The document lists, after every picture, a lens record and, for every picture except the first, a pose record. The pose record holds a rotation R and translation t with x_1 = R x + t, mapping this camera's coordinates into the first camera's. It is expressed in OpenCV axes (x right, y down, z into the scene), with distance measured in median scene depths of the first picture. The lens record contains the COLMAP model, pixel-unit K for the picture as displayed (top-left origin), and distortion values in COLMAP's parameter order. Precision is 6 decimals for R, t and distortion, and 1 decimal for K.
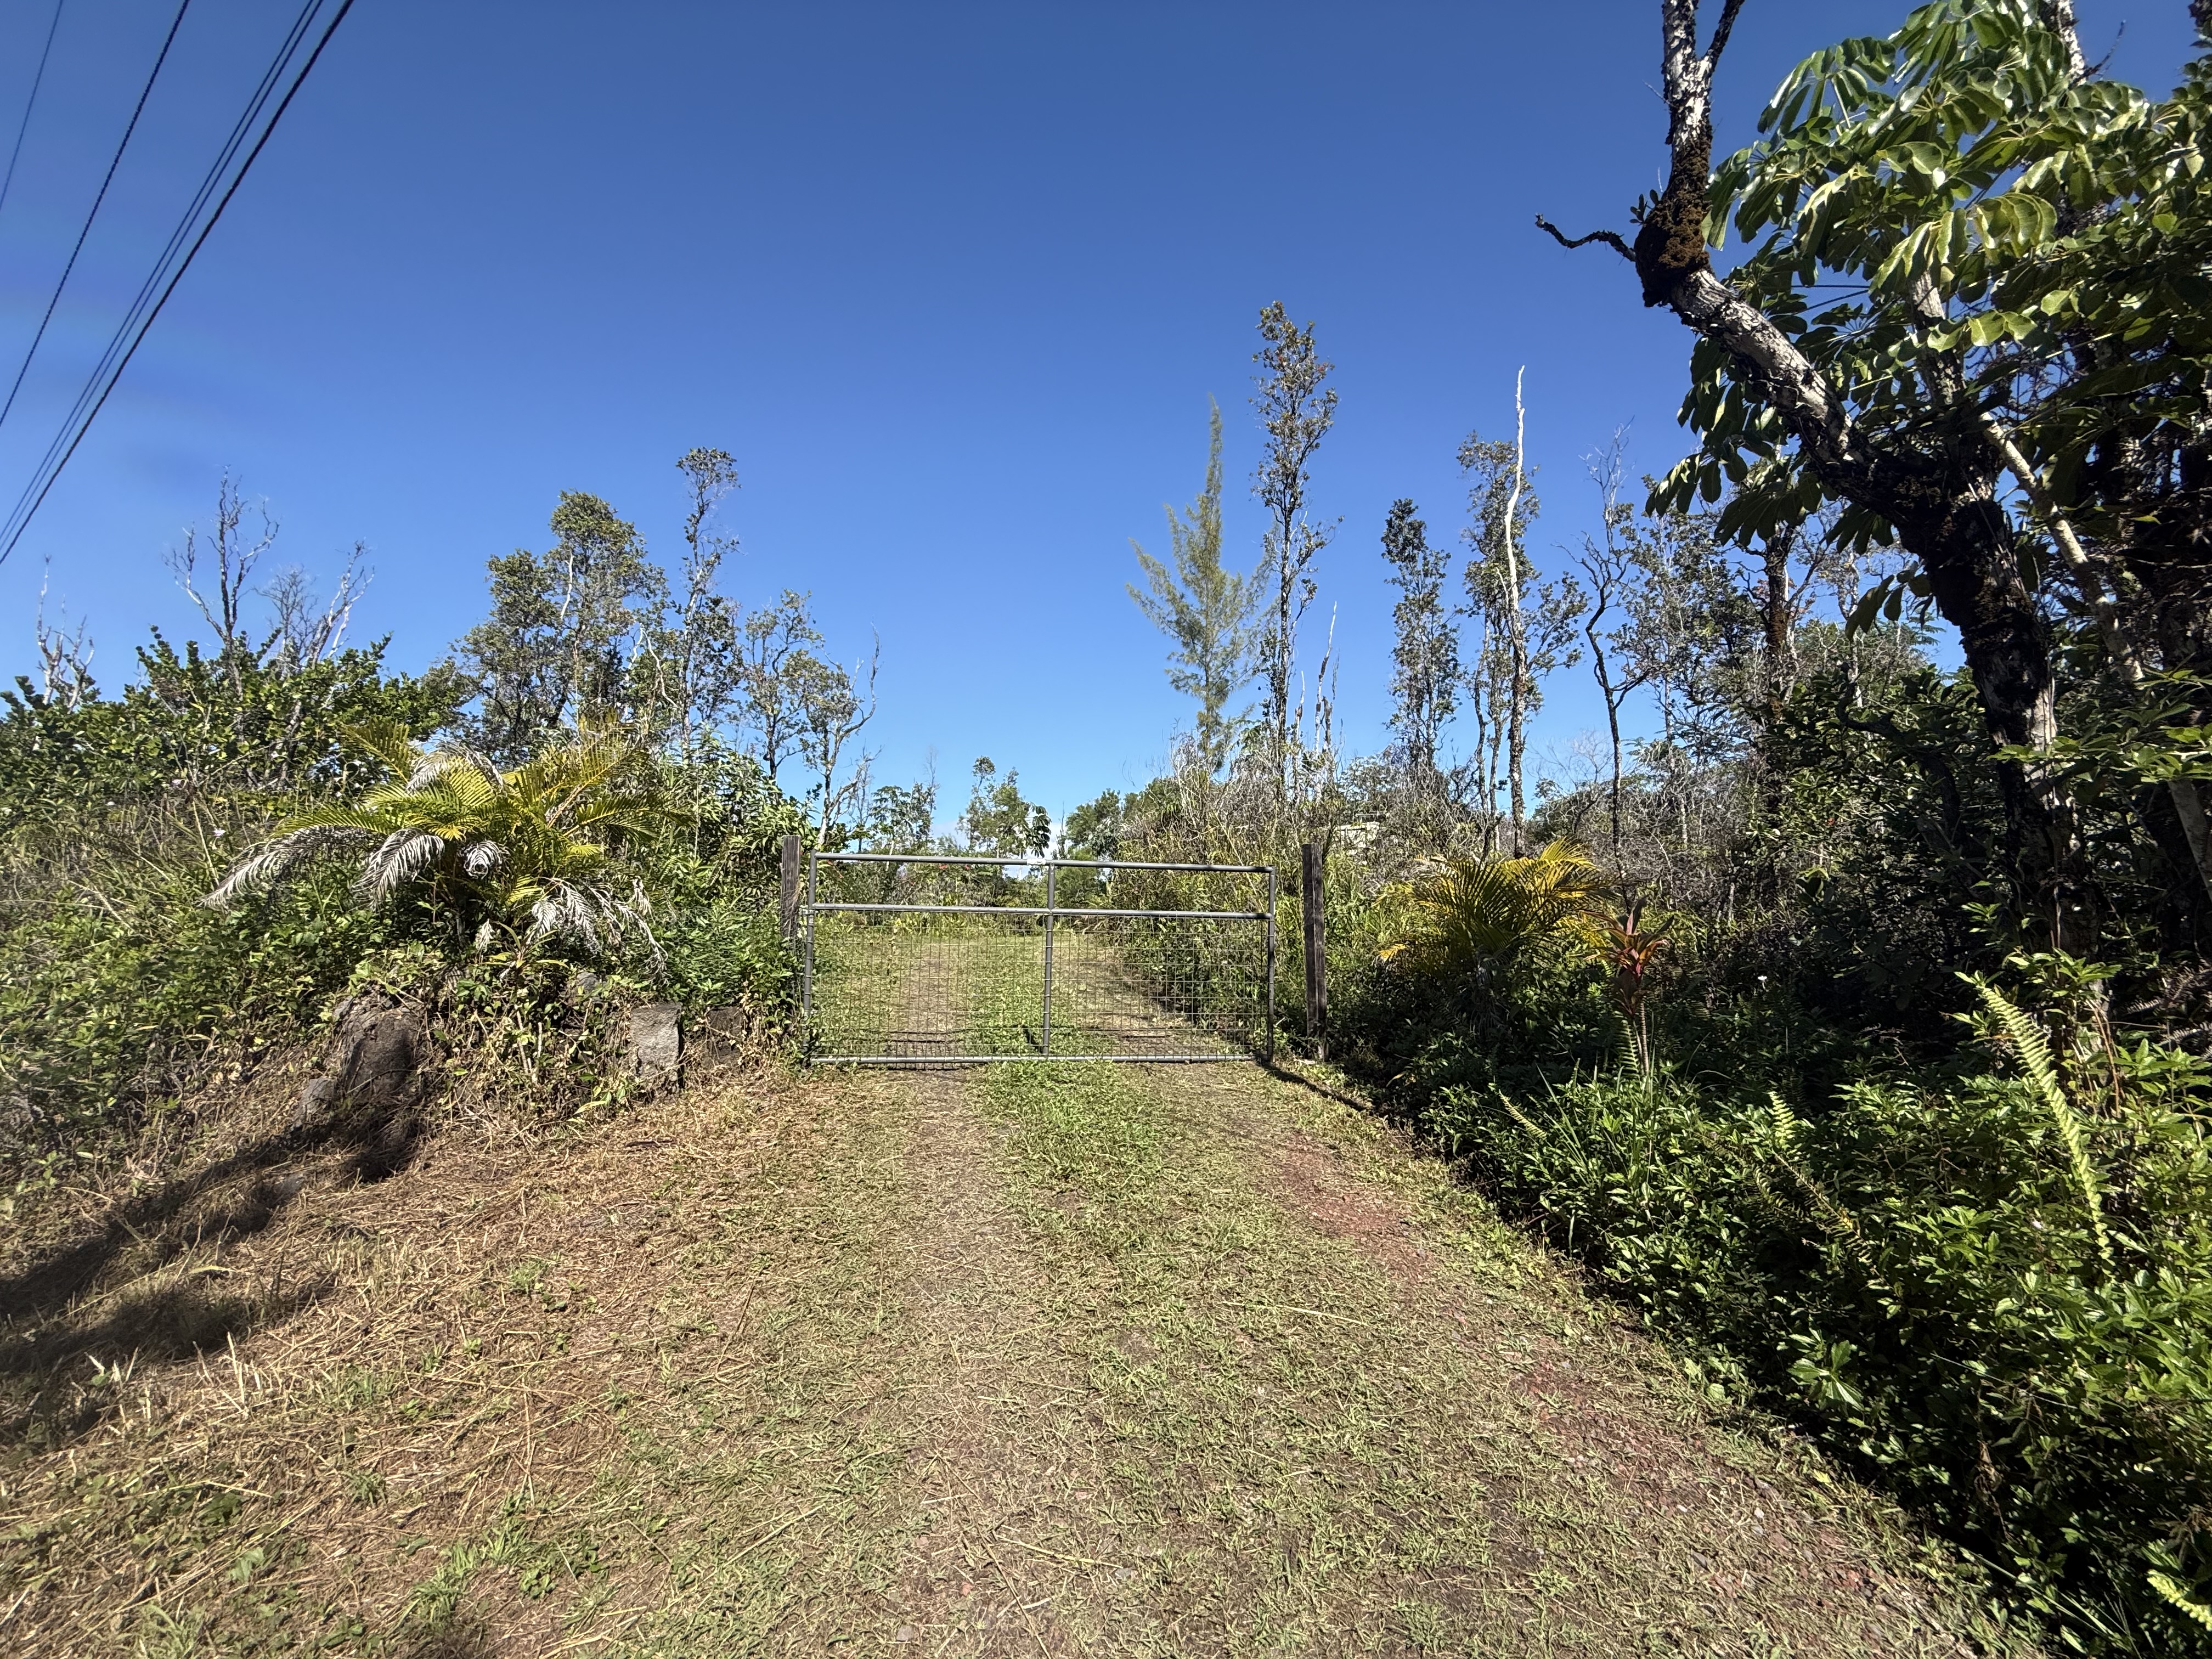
lens RADIAL K [[883.0, 0, 1102.9], [0, 883.0, 829.9], [0, 0, 1]] dist [-0.000991, 0.000083]
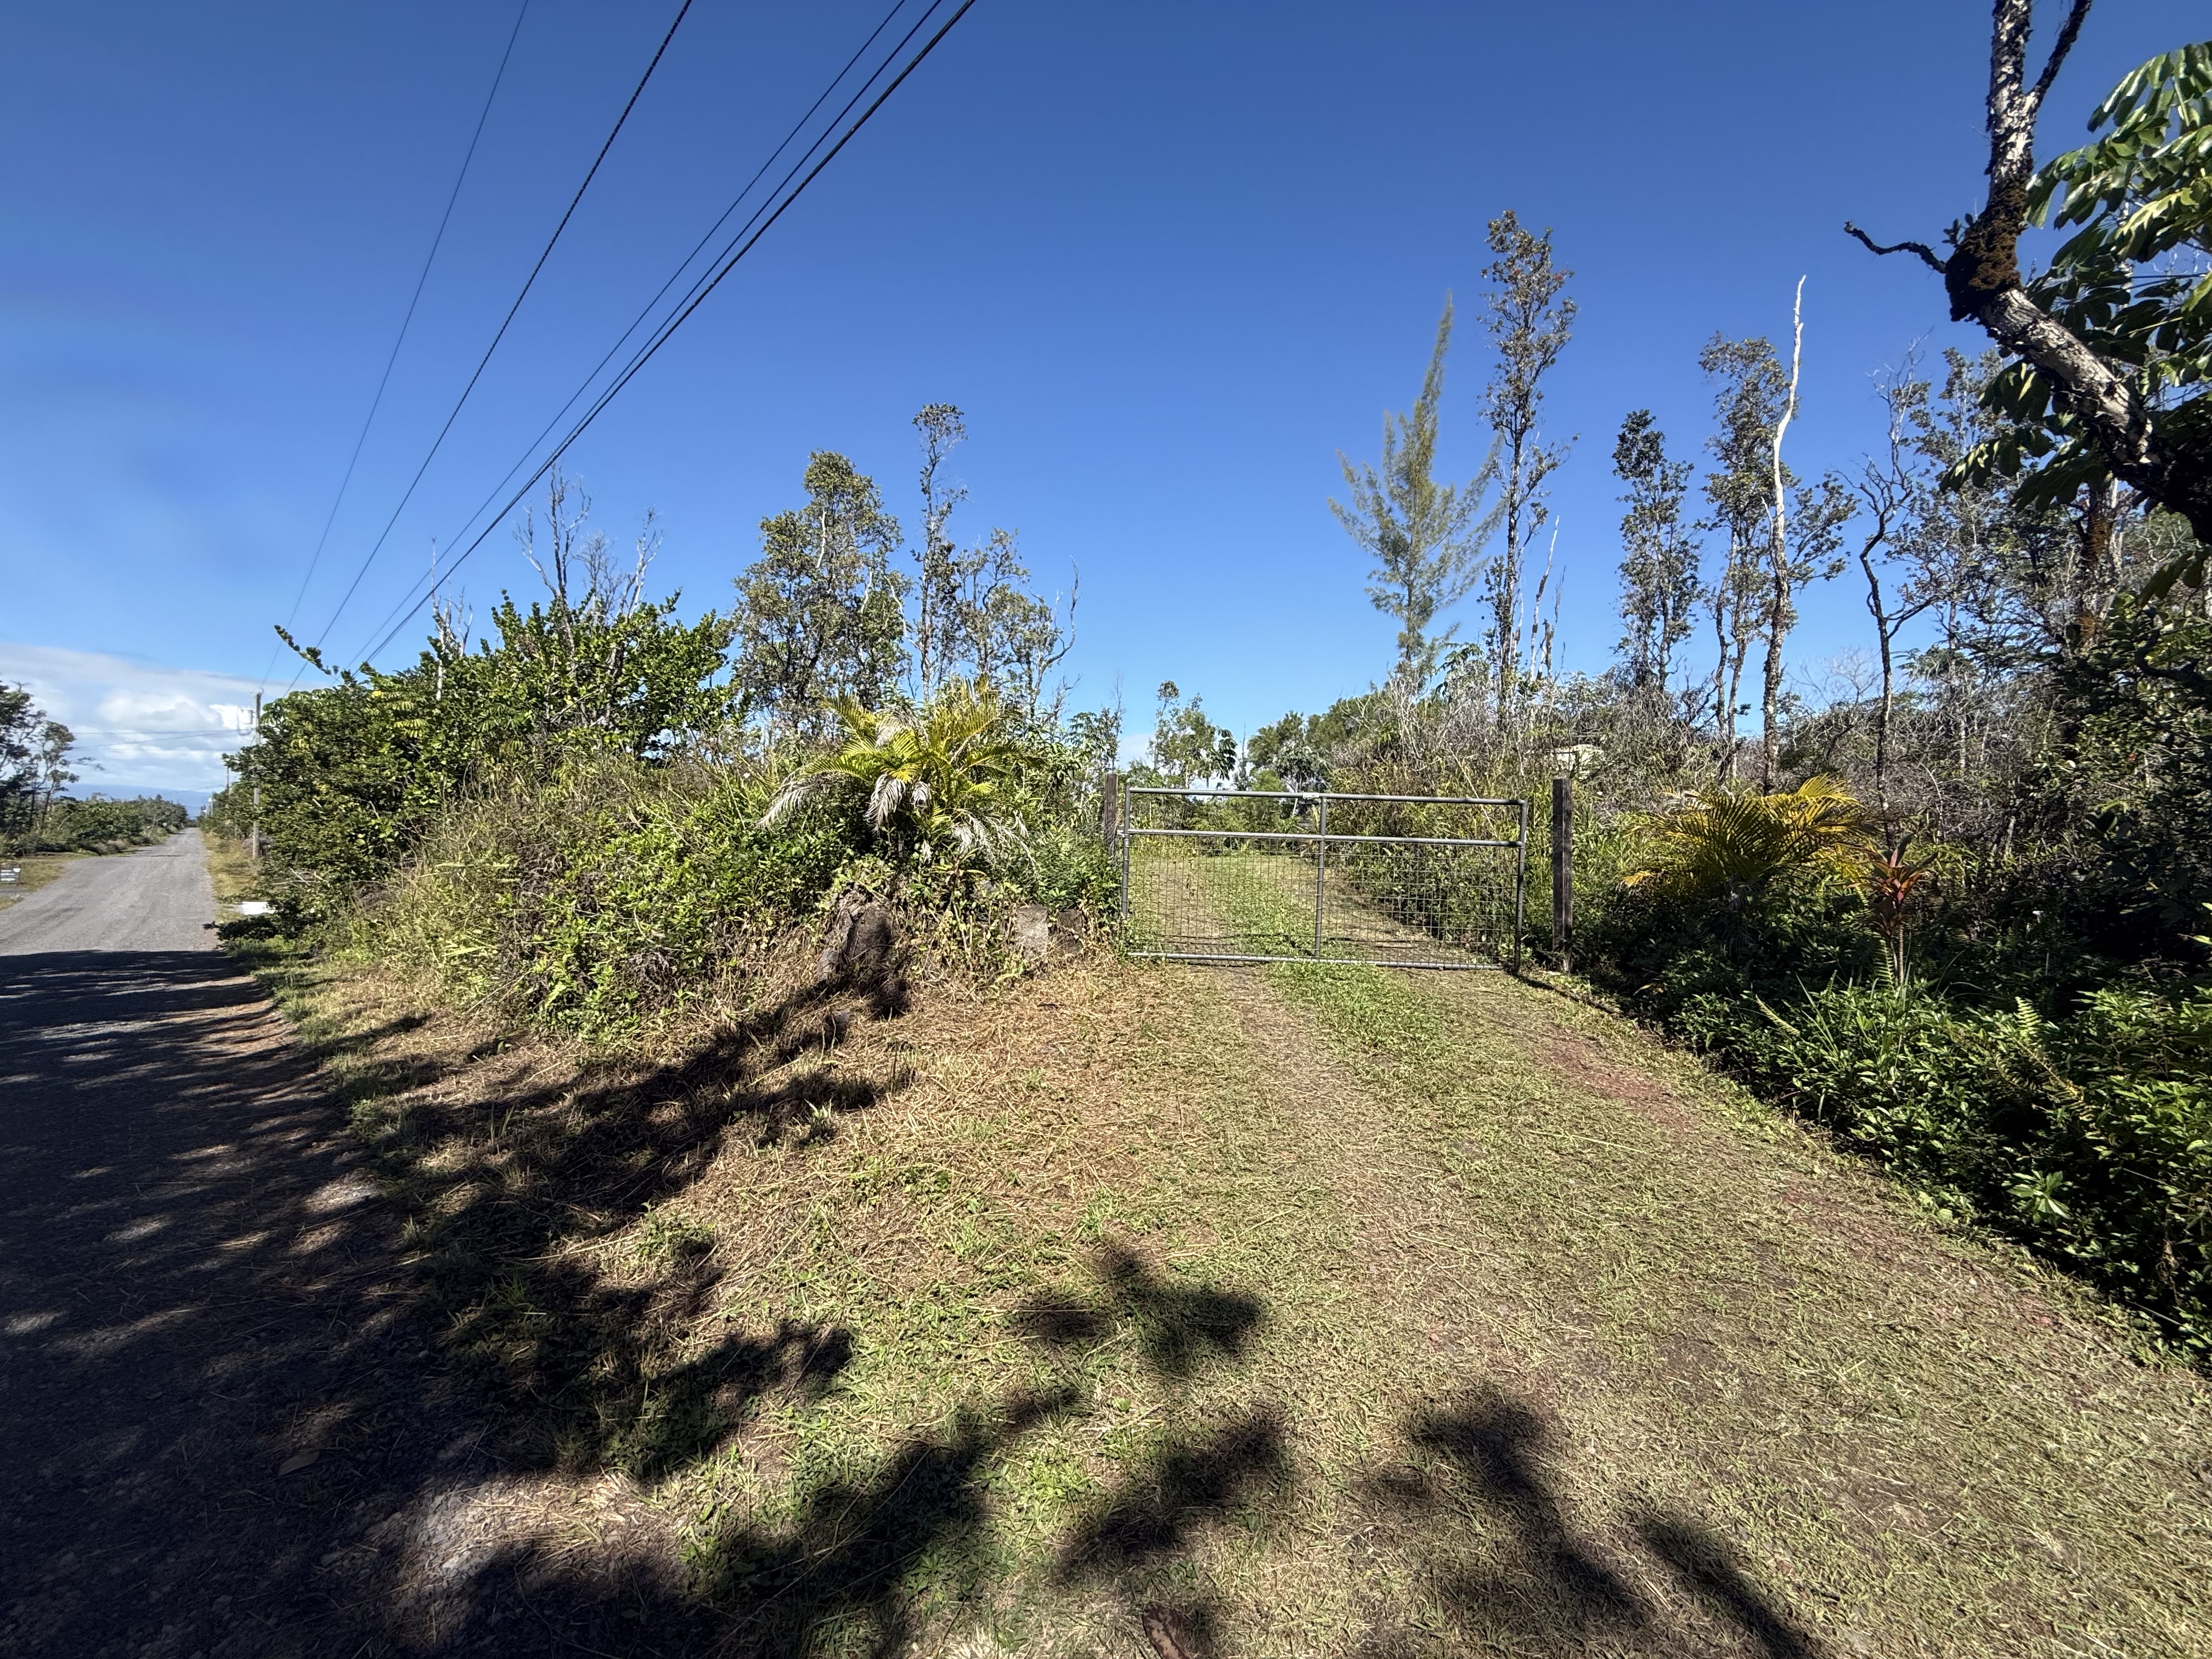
lens RADIAL K [[883.0, 0, 1100.6], [0, 883.0, 831.4], [0, 0, 1]] dist [-0.000991, 0.000083]
pose [[0.982021, 0.011945, -0.188394, -0.161989], [0.005356, 0.995831, 0.091063, -0.030788], [0.188696, -0.090435, 0.977863, -0.254336]]
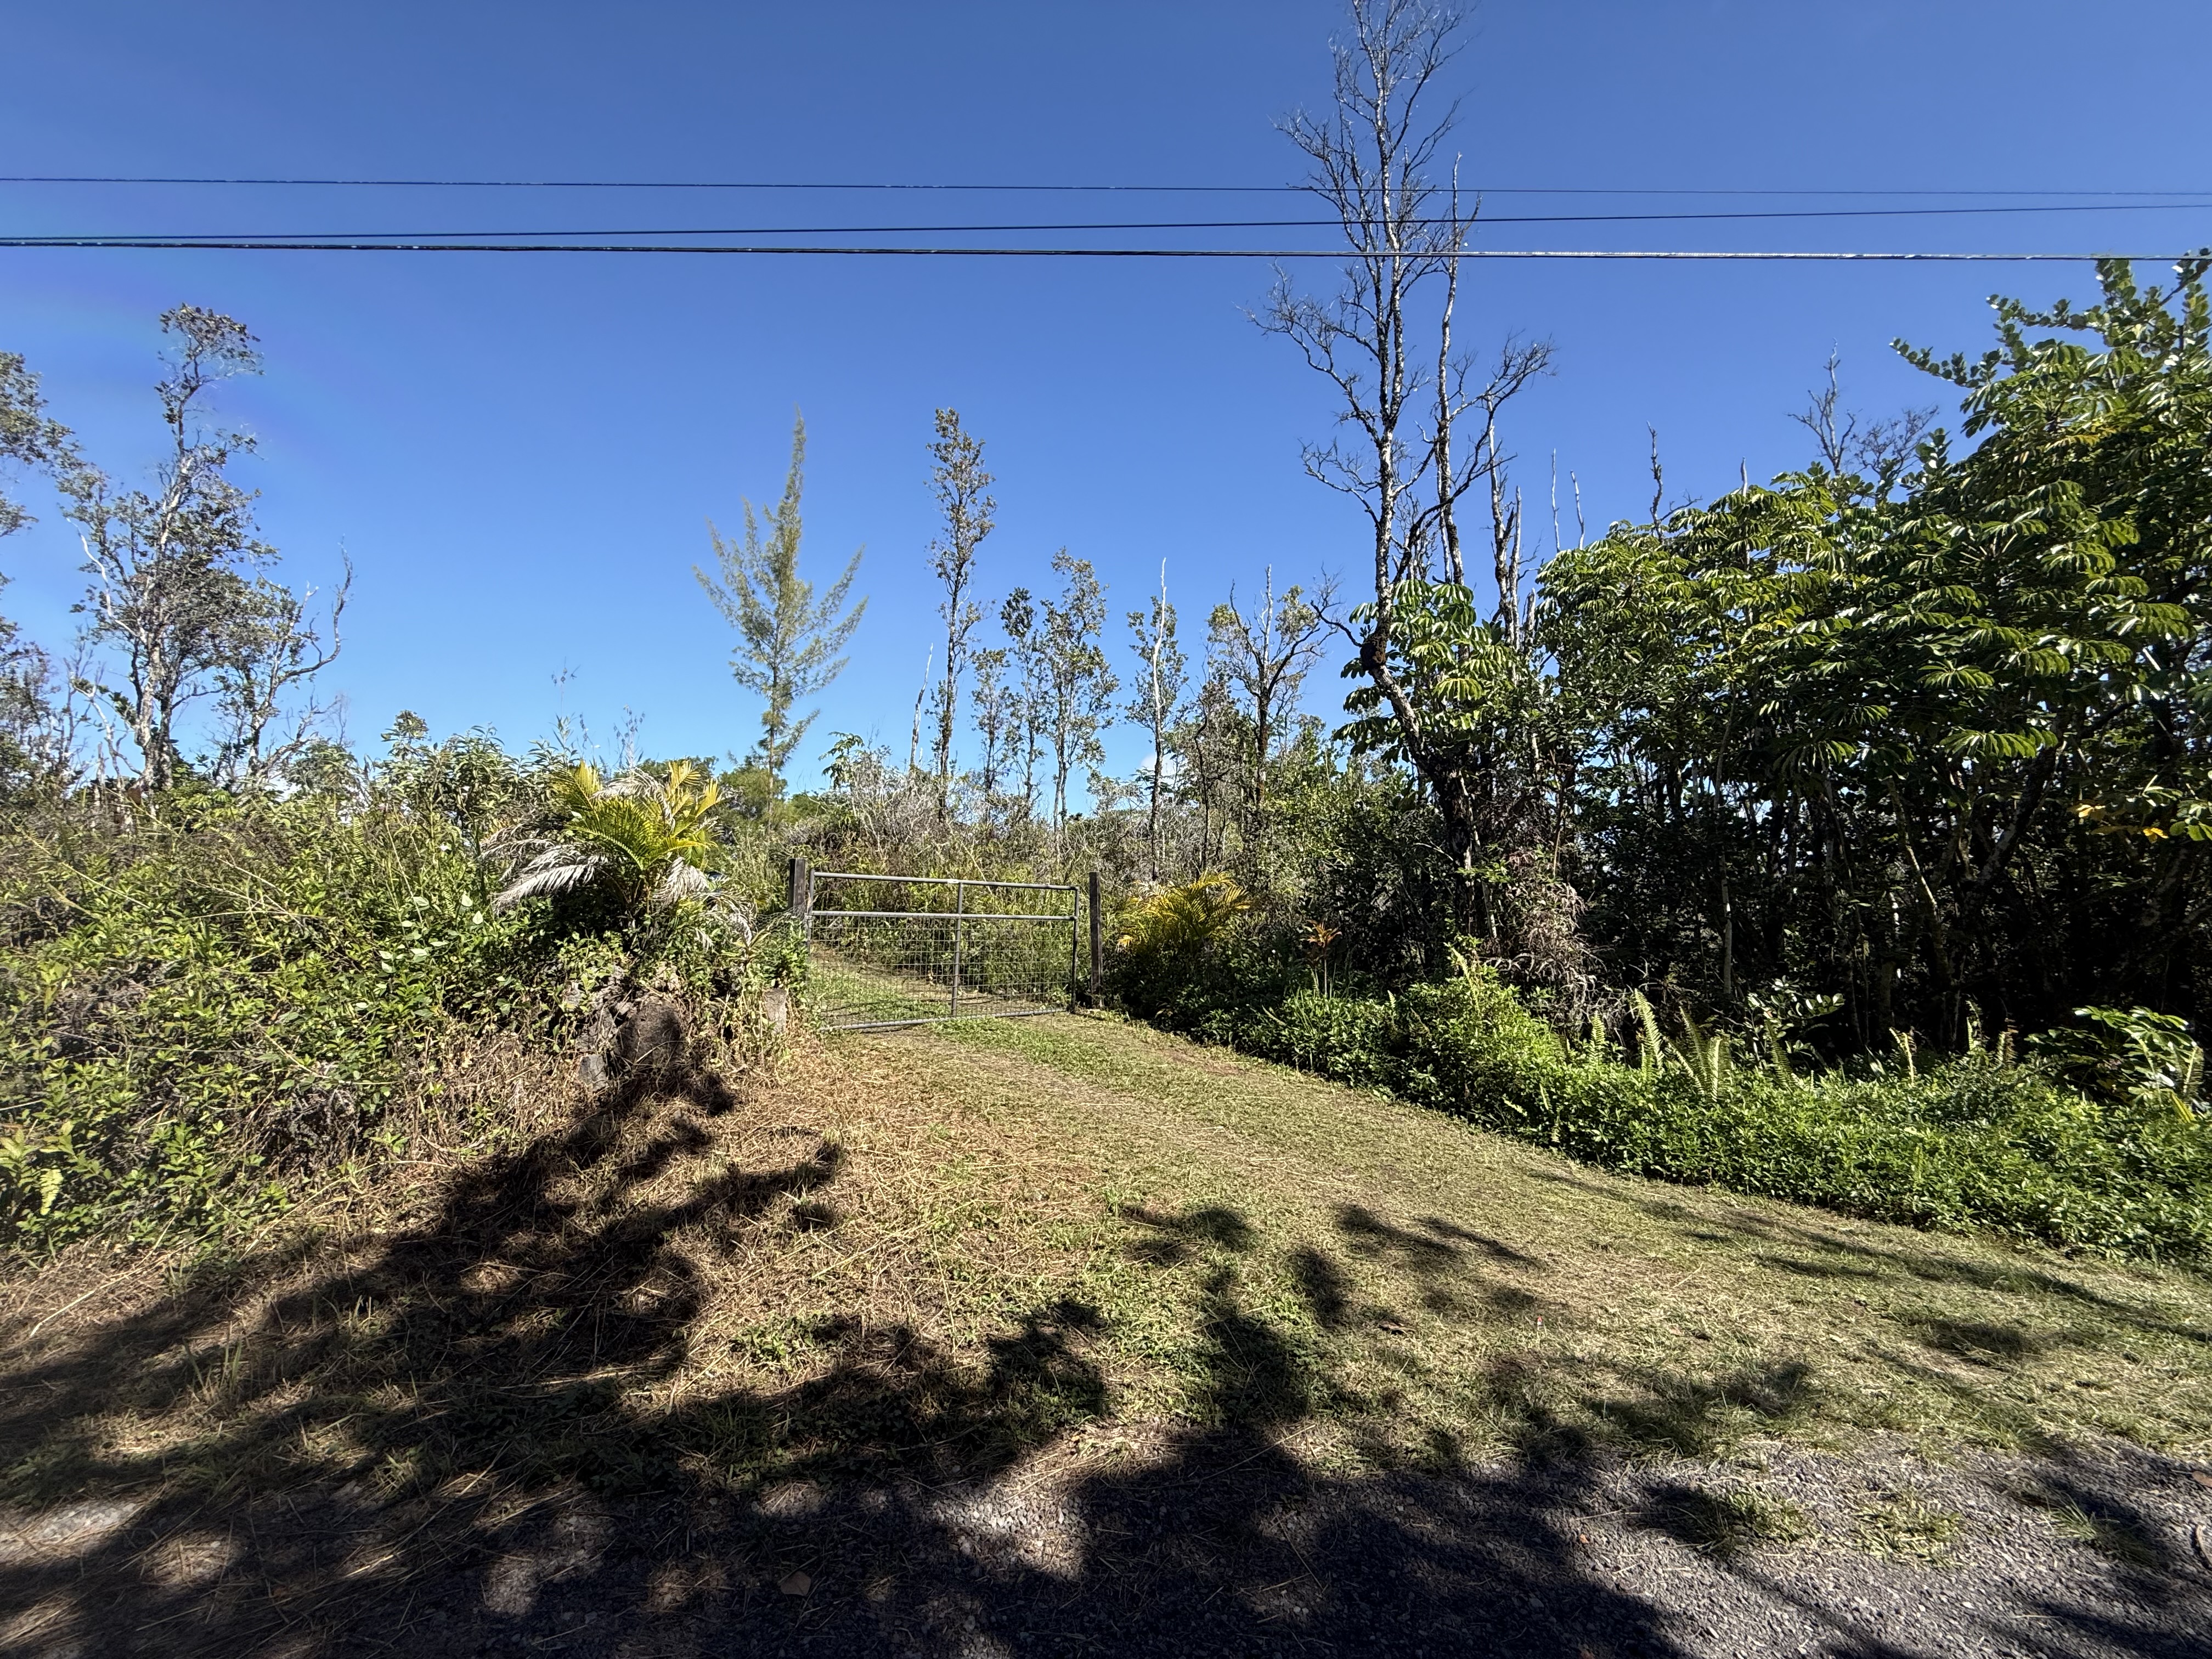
lens RADIAL K [[883.0, 0, 1113.6], [0, 883.0, 825.2], [0, 0, 1]] dist [-0.000991, 0.000083]
pose [[0.807603, 0.059674, 0.586699, -0.897248], [-0.061988, 0.997946, -0.016174, -0.060624], [-0.586459, -0.023306, 0.809643, -0.385420]]
